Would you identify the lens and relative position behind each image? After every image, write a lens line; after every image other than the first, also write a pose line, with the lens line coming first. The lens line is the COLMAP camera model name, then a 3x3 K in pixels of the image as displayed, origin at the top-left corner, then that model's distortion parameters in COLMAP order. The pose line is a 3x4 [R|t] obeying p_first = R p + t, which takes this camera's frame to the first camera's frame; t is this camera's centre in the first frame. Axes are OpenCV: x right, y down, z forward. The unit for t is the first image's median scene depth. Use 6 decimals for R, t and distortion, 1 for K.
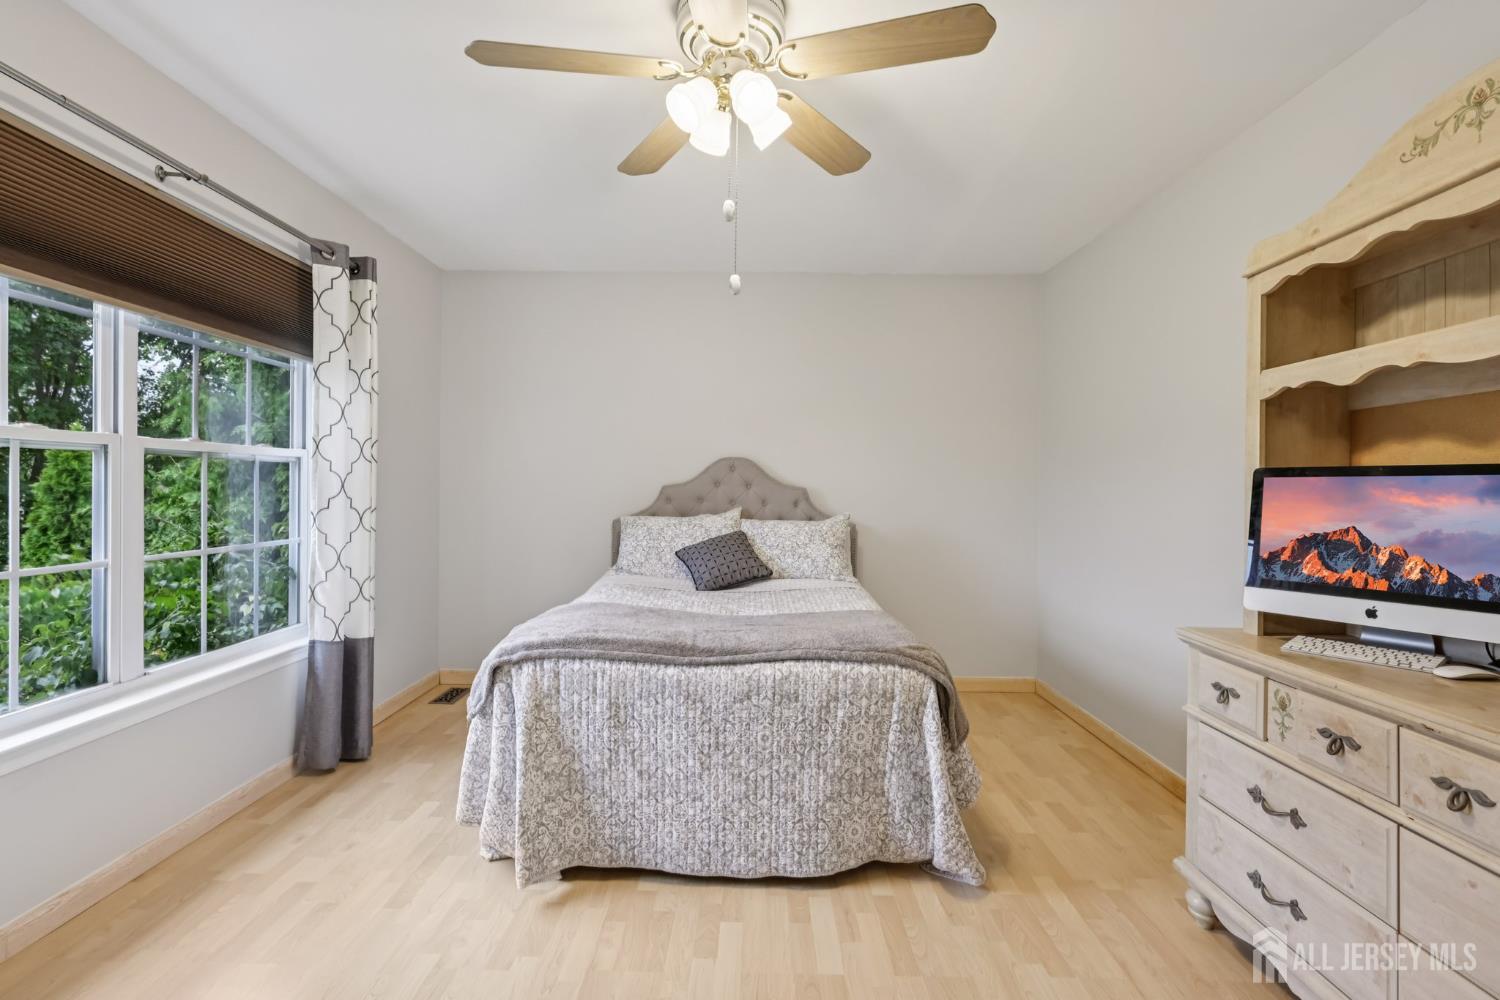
lens RADIAL K [[693.9, 0, 749.6], [0, 693.9, 489.5], [0, 0, 1]] dist [-0.004971, -0.000450]
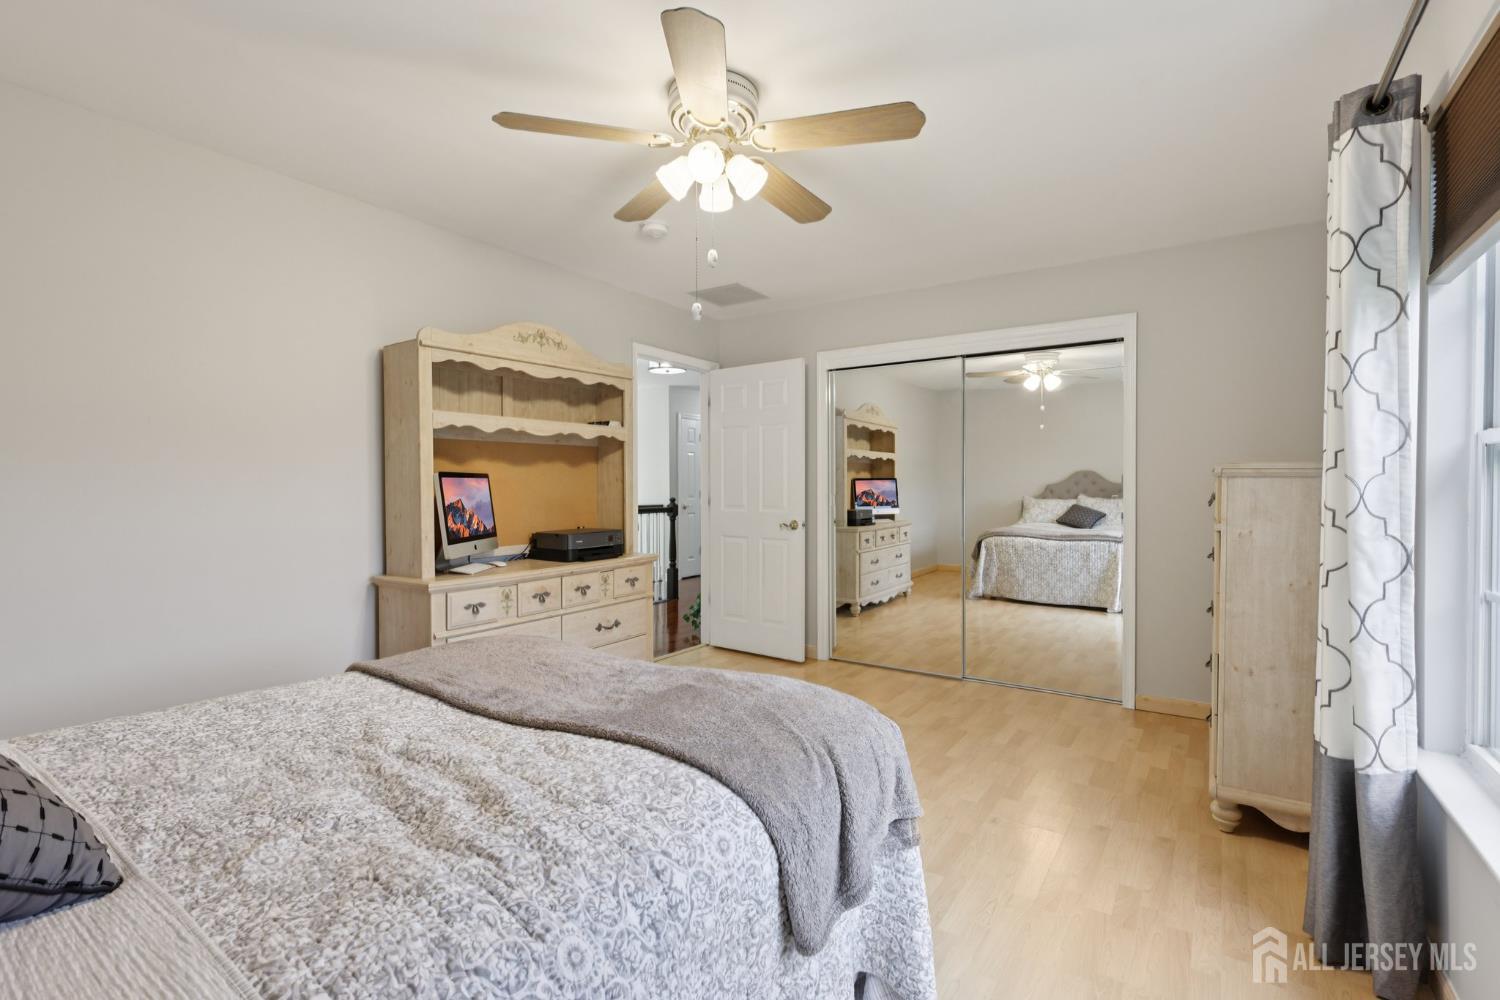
lens RADIAL K [[693.9, 0, 749.3], [0, 693.9, 497.9], [0, 0, 1]] dist [-0.004971, -0.000450]
pose [[-0.827559, -0.010655, 0.561277, -0.889972], [0.000861, 0.999795, 0.020248, -0.002522], [-0.561378, 0.017239, -0.827380, 2.260989]]
